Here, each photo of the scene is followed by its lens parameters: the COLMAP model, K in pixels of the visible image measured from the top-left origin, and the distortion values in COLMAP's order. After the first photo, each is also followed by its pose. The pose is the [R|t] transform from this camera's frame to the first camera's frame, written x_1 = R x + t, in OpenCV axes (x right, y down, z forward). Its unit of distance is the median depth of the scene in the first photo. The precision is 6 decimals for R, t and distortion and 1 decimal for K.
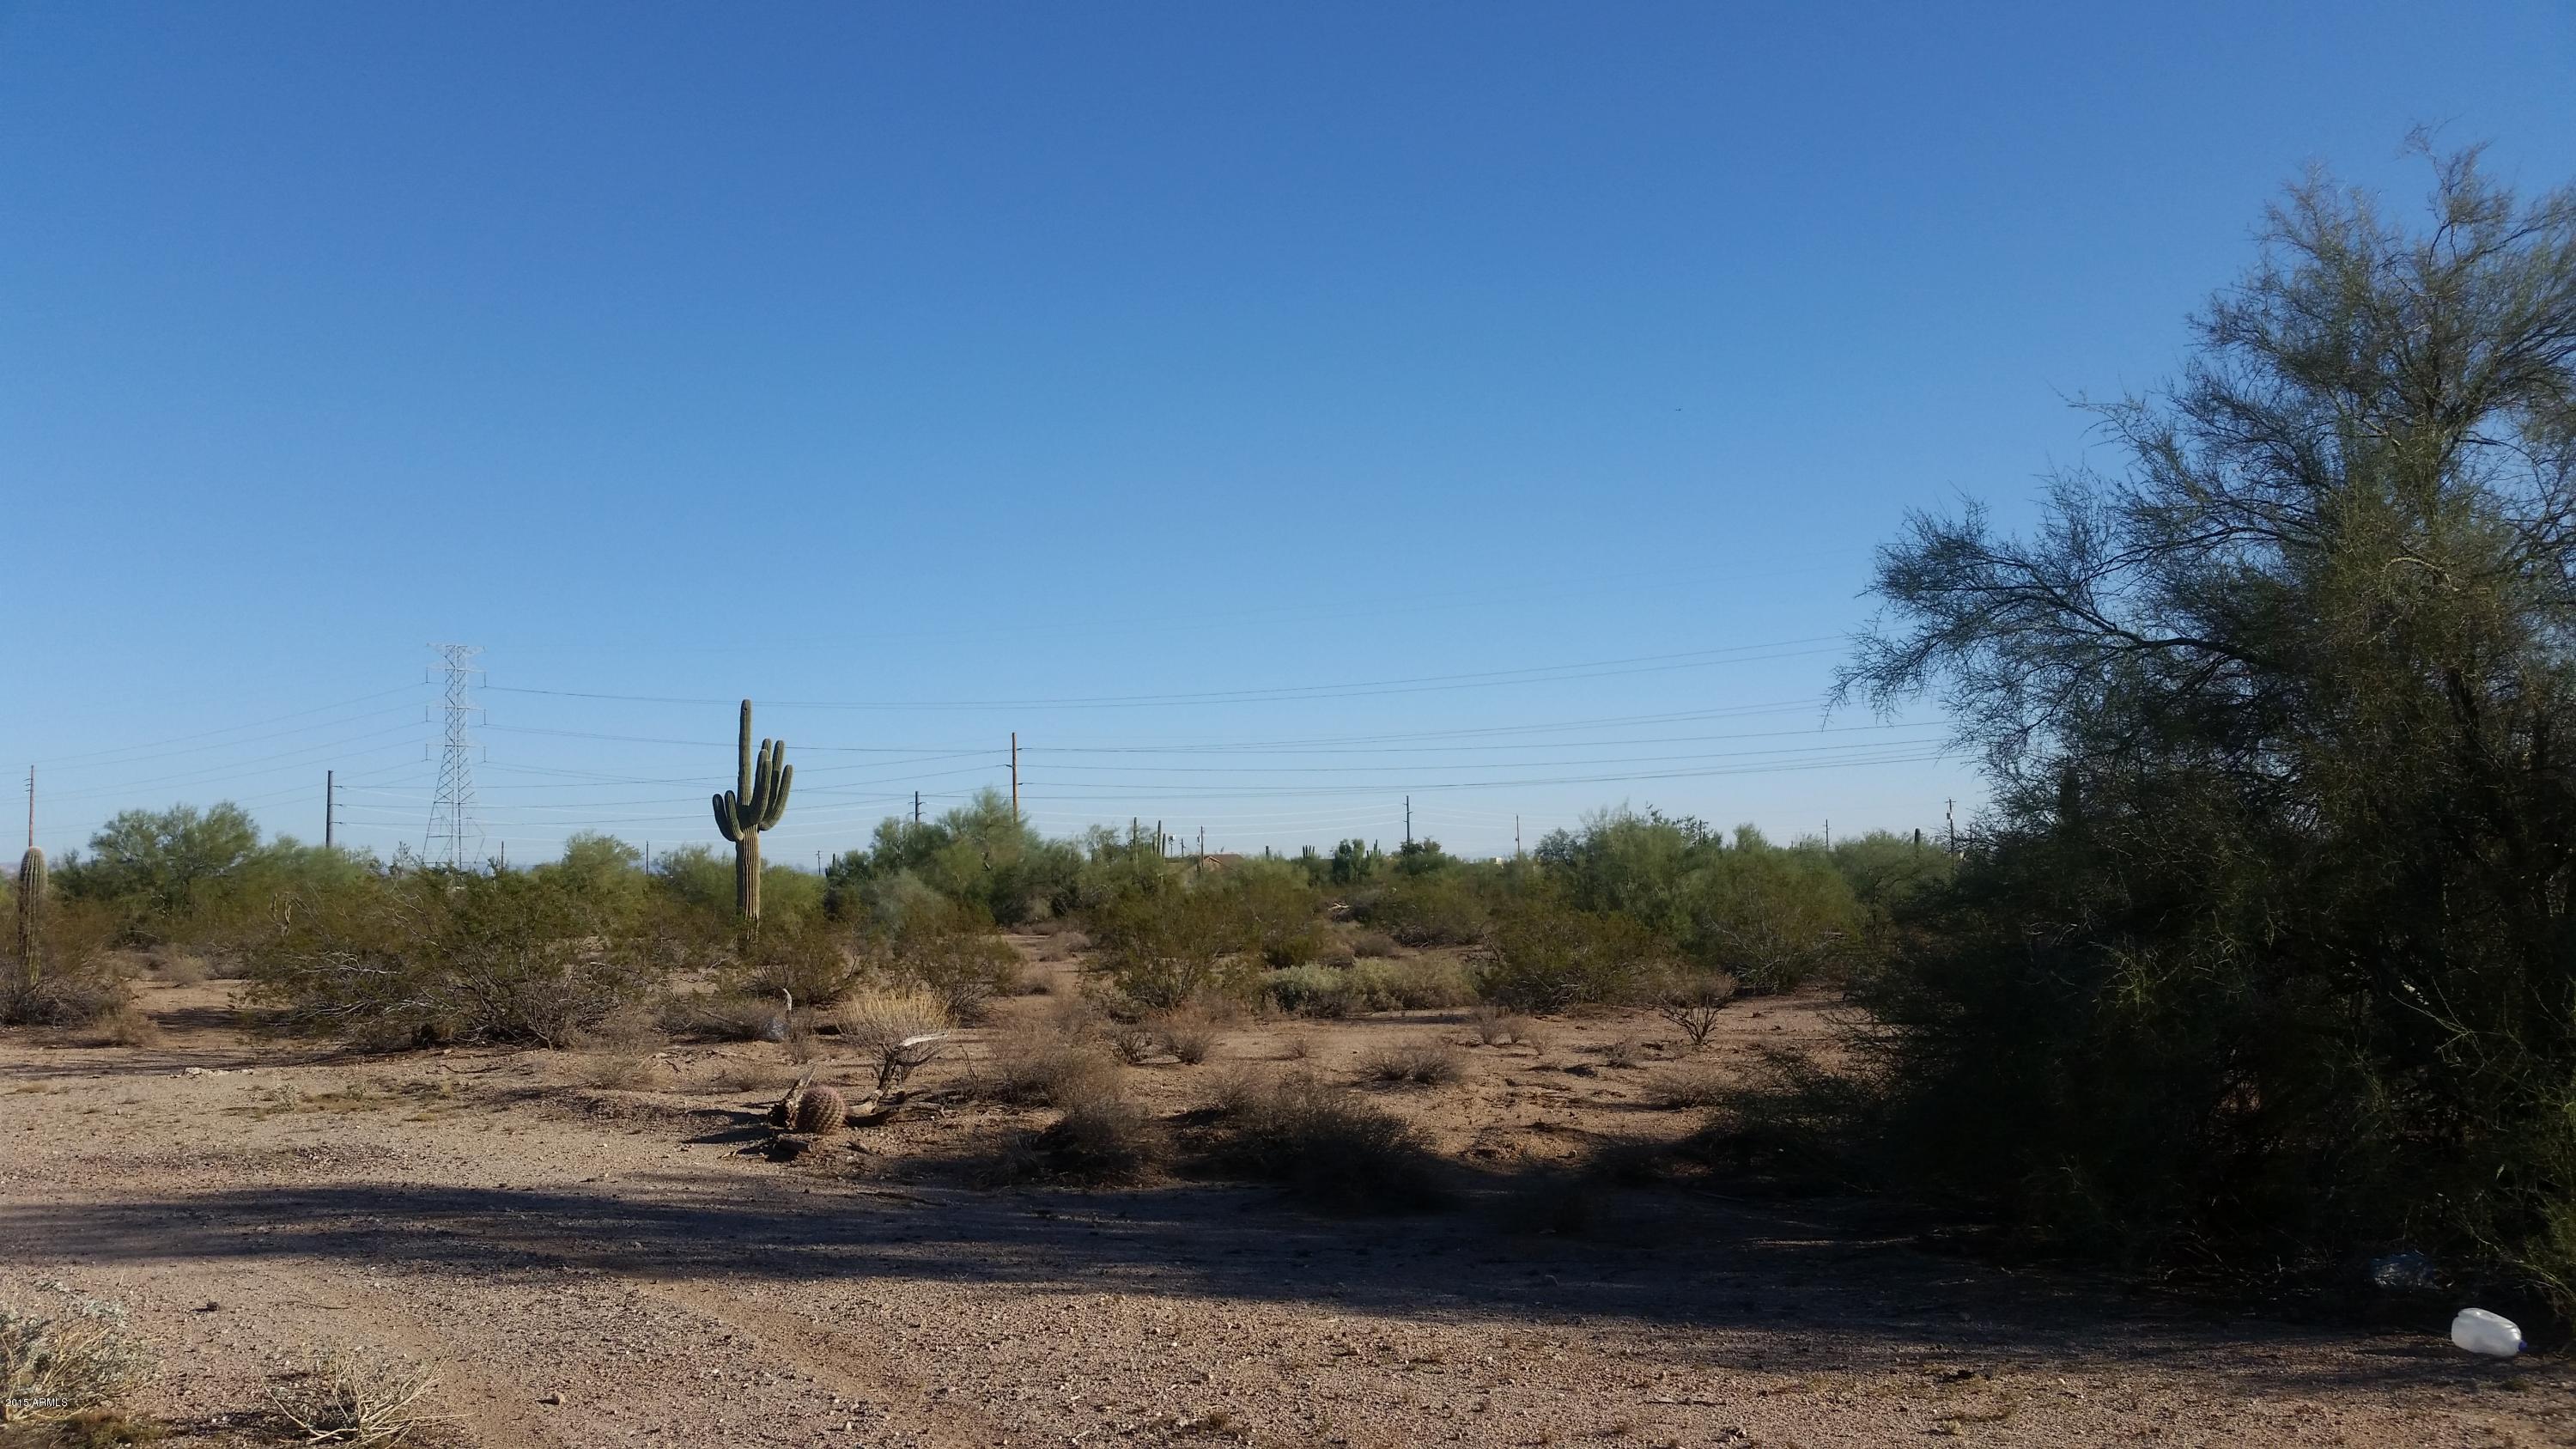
lens RADIAL K [[2026.2, 0, 1310.3], [0, 2026.2, 744.6], [0, 0, 1]] dist [0.046836, -0.132745]
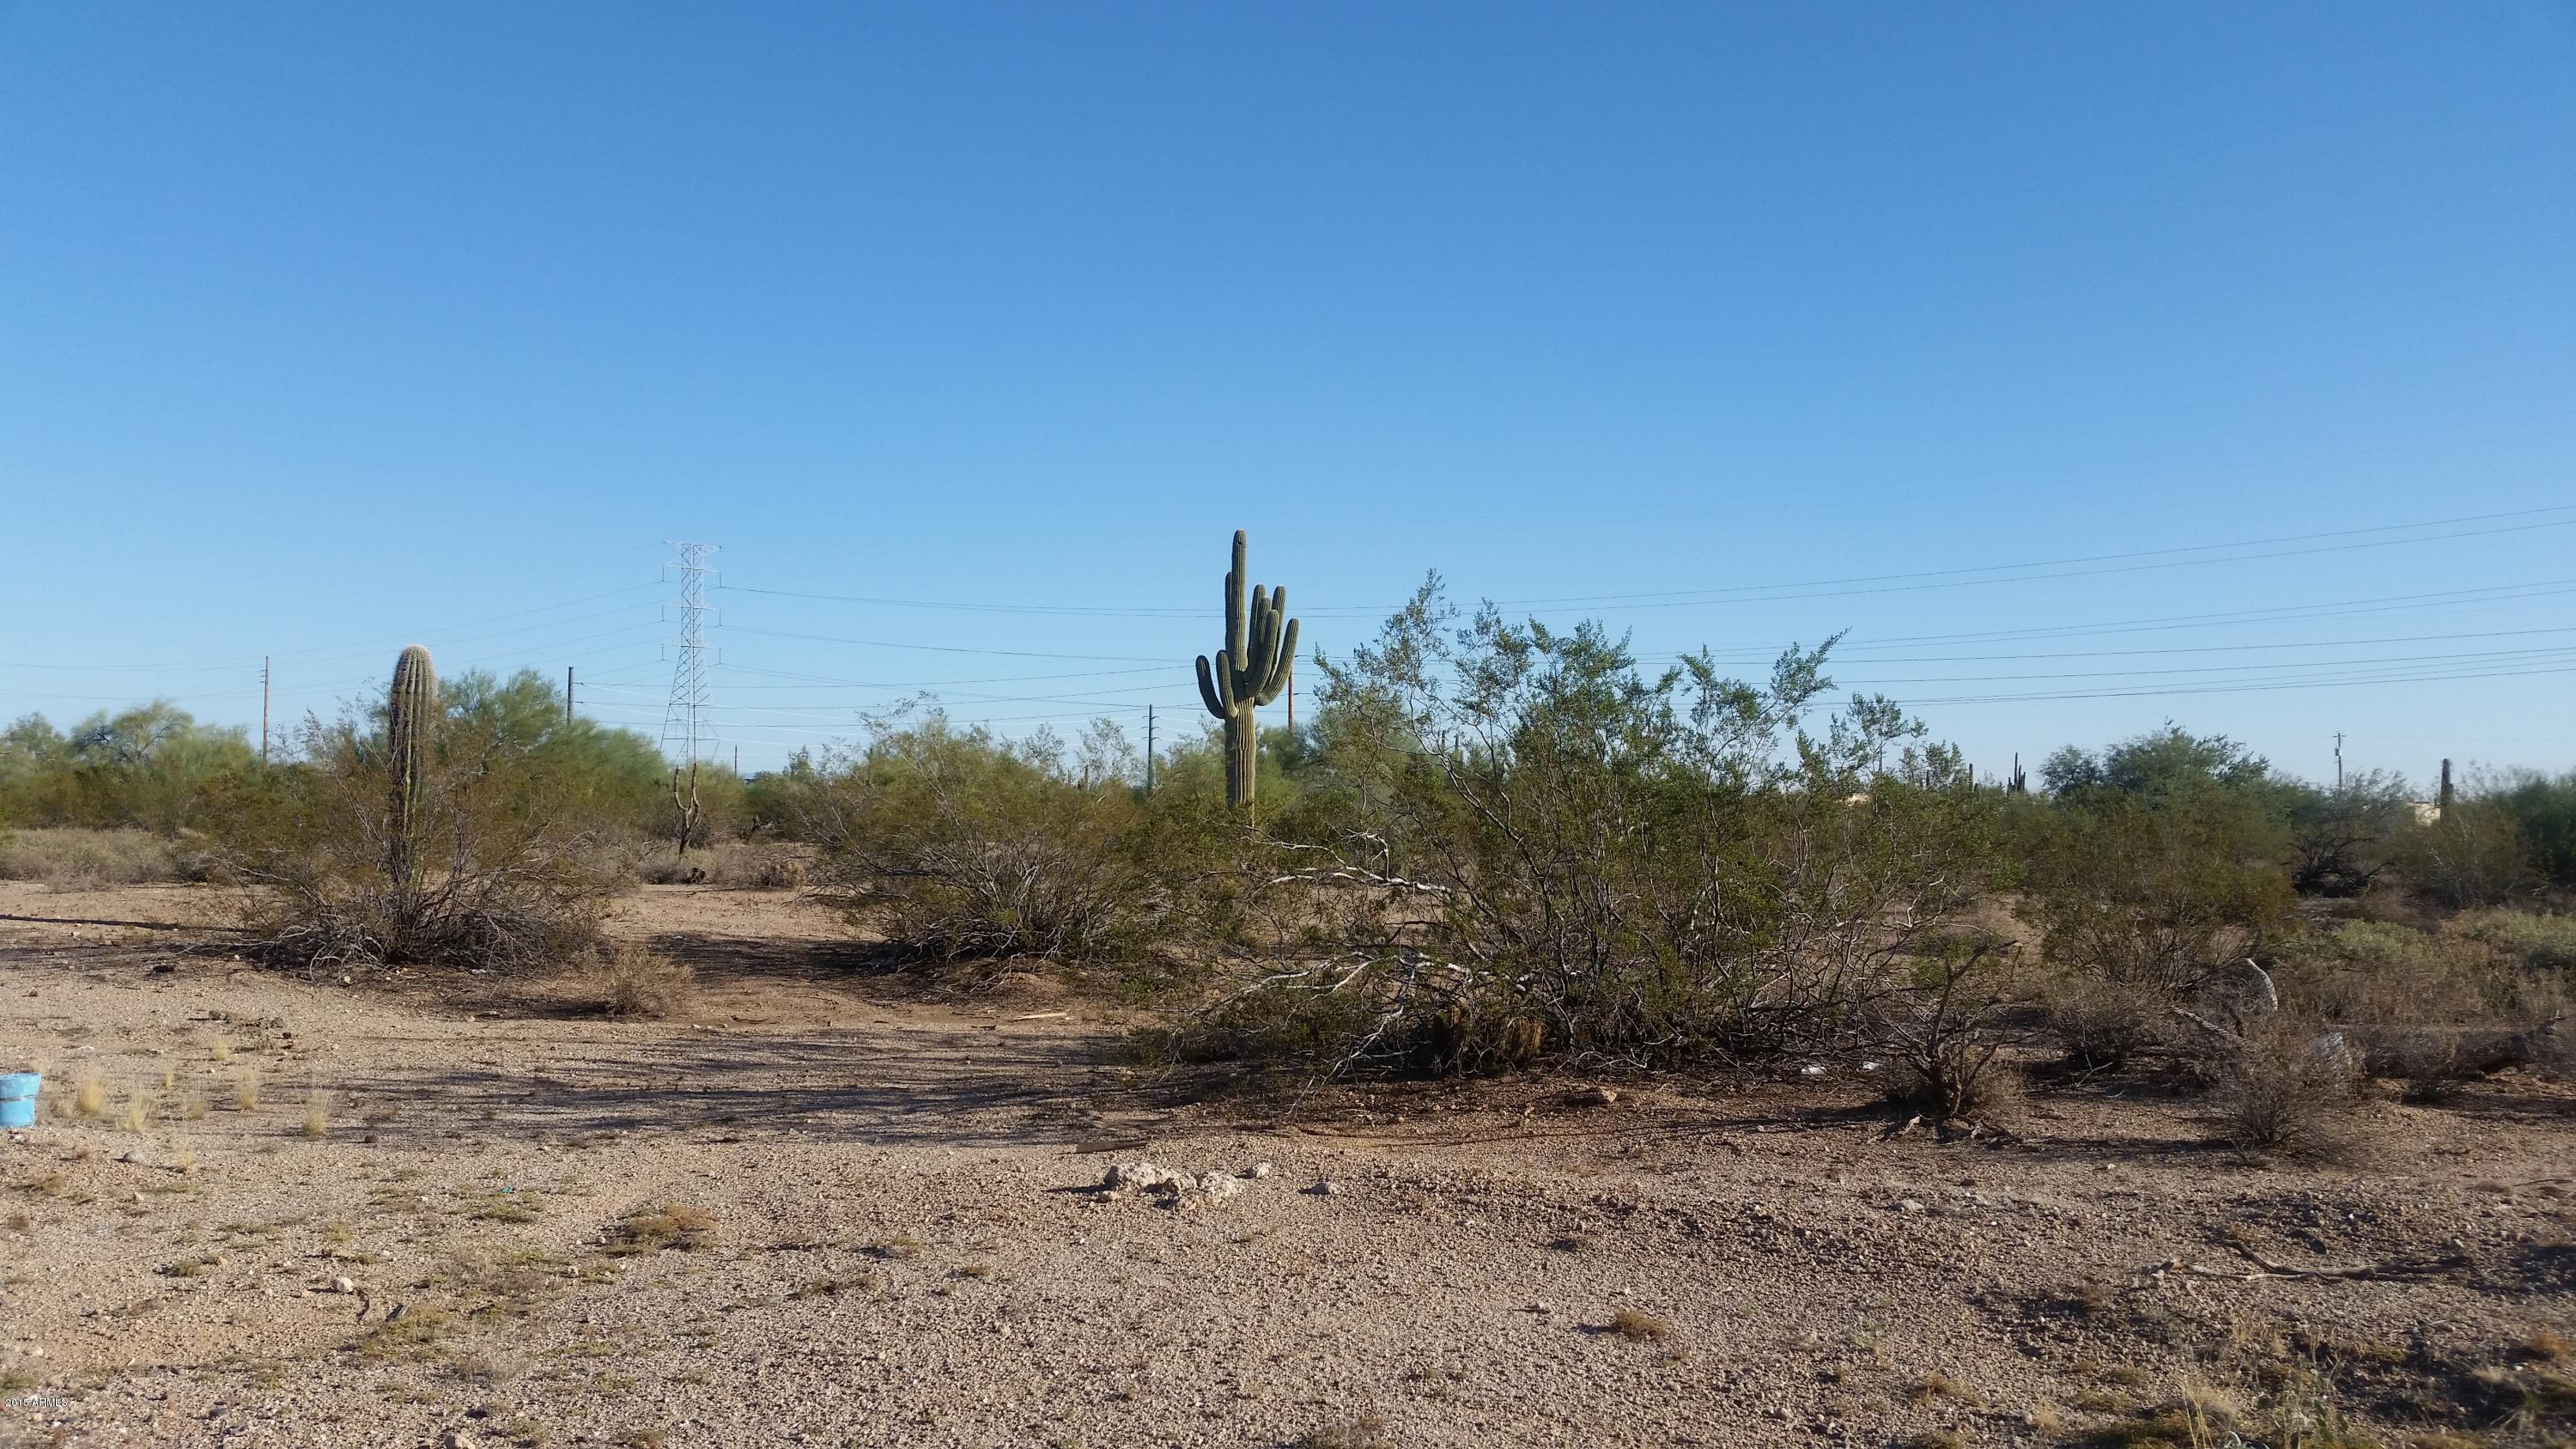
lens RADIAL K [[2026.2, 0, 1282.5], [0, 2026.2, 724.8], [0, 0, 1]] dist [0.046836, -0.132745]
pose [[0.994957, 0.026434, -0.096757, -0.142834], [-0.024103, 0.999392, 0.025189, 0.022632], [0.097365, -0.022730, 0.994989, 0.194742]]
